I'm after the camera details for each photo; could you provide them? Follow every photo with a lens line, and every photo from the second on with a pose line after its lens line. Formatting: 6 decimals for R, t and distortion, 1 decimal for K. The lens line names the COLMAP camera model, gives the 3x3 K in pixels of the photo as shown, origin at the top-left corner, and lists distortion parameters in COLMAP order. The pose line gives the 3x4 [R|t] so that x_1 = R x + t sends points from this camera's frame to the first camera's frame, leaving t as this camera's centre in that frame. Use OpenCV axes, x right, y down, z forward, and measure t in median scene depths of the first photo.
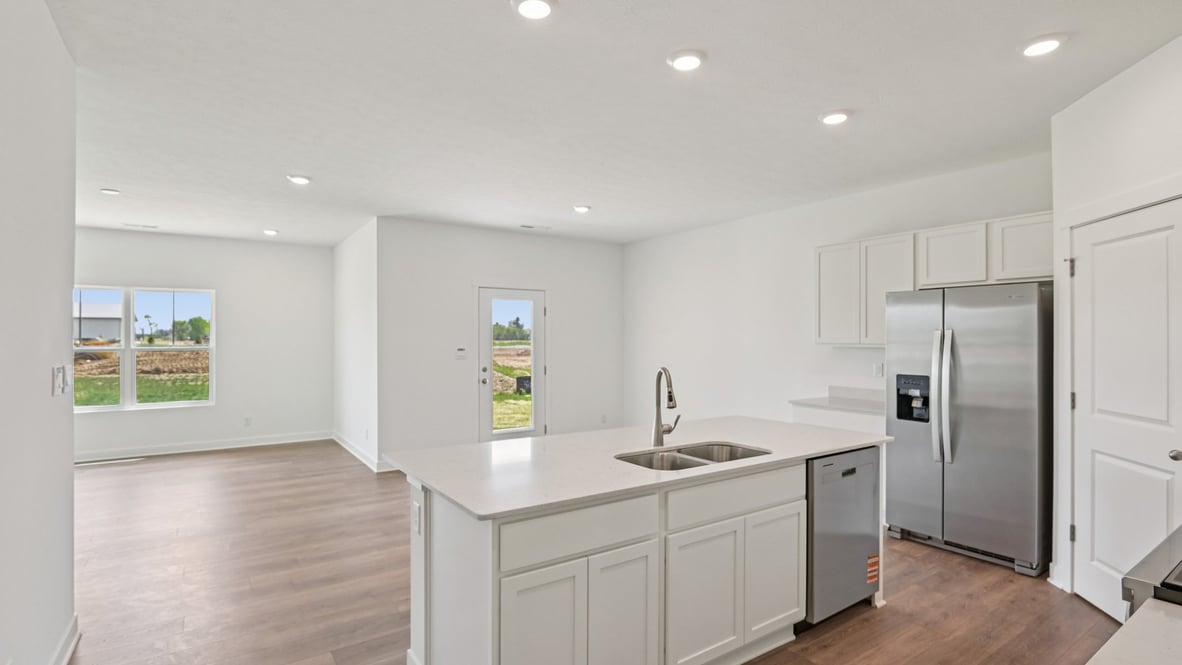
lens RADIAL K [[563.0, 0, 579.0], [0, 563.0, 336.4], [0, 0, 1]] dist [0.001543, -0.003308]
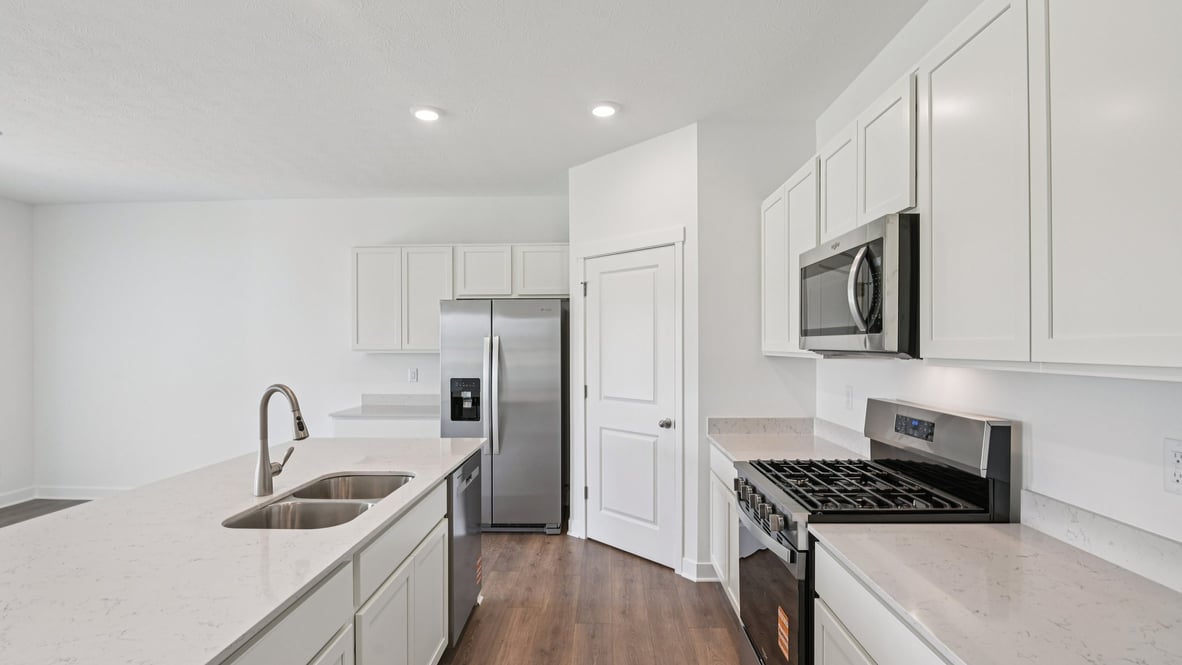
lens RADIAL K [[563.0, 0, 583.9], [0, 563.0, 352.6], [0, 0, 1]] dist [0.001543, -0.003308]
pose [[0.595225, -0.013522, 0.803445, -0.160079], [0.000341, 0.999863, 0.016575, 0.002309], [-0.803559, -0.009592, 0.595148, 0.213612]]
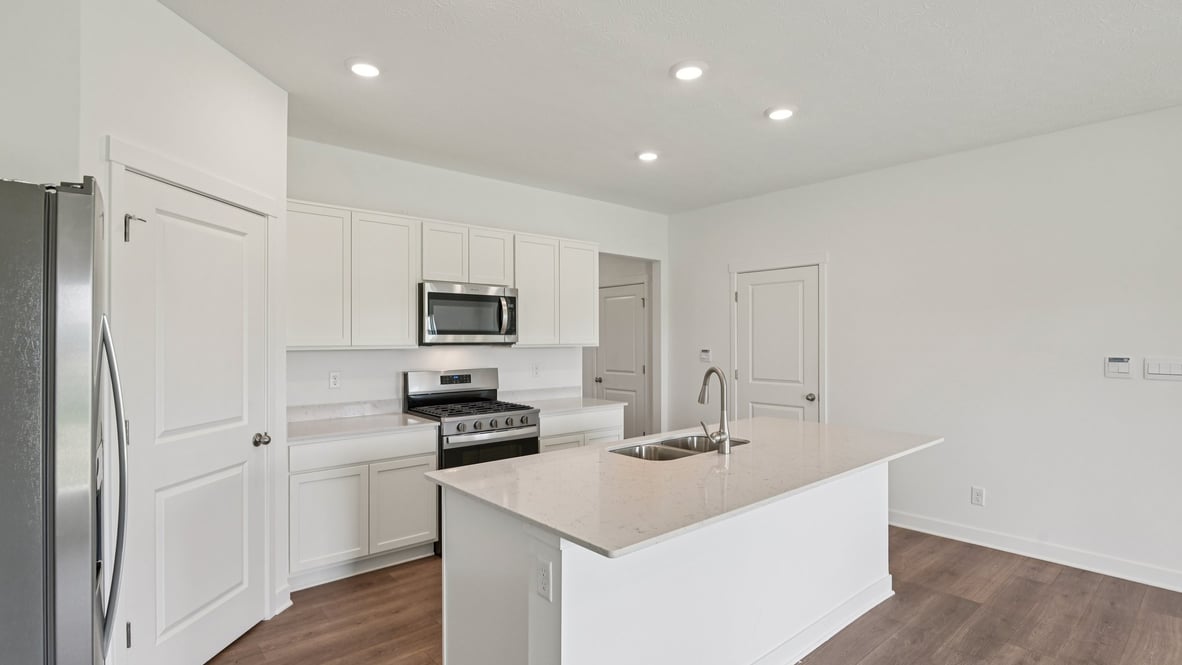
lens RADIAL K [[563.0, 0, 587.2], [0, 563.0, 335.2], [0, 0, 1]] dist [0.001543, -0.003308]
pose [[-0.994863, -0.001255, -0.101225, 0.384279], [-0.000252, 0.999951, -0.009919, 0.006864], [0.101232, -0.009842, -0.994814, 1.600411]]
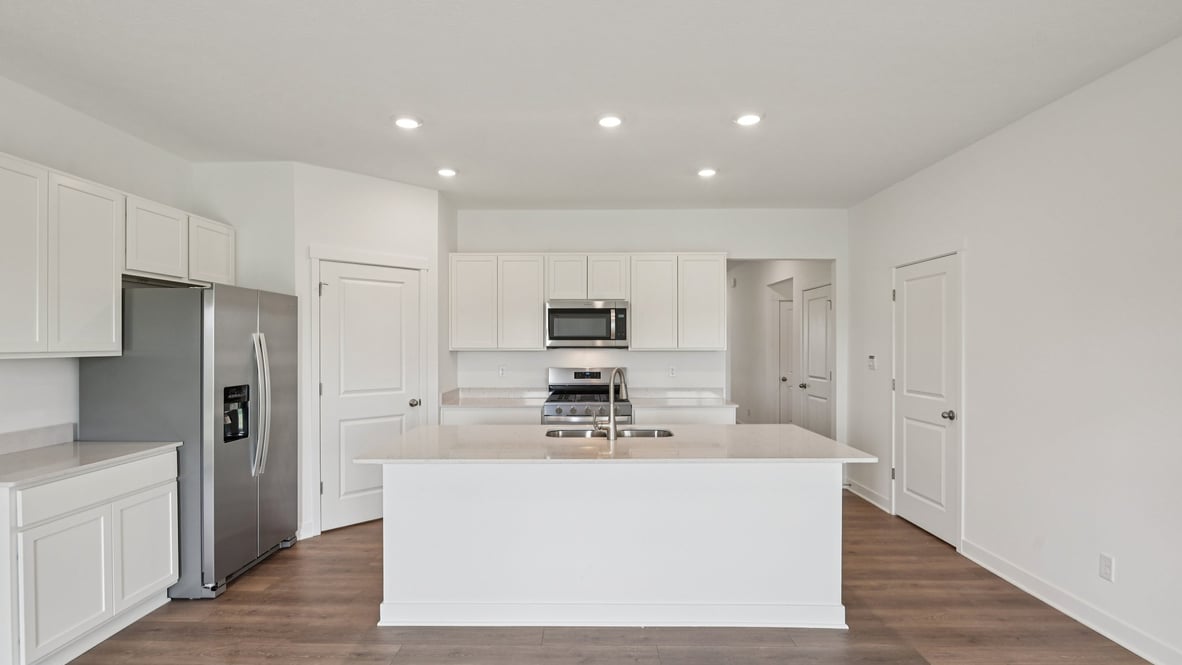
lens RADIAL K [[563.0, 0, 585.9], [0, 563.0, 338.3], [0, 0, 1]] dist [0.001543, -0.003308]
pose [[-0.821295, 0.003100, 0.570495, -0.378765], [-0.002987, 0.999948, -0.009733, 0.004165], [-0.570496, -0.009697, -0.821243, 1.633467]]
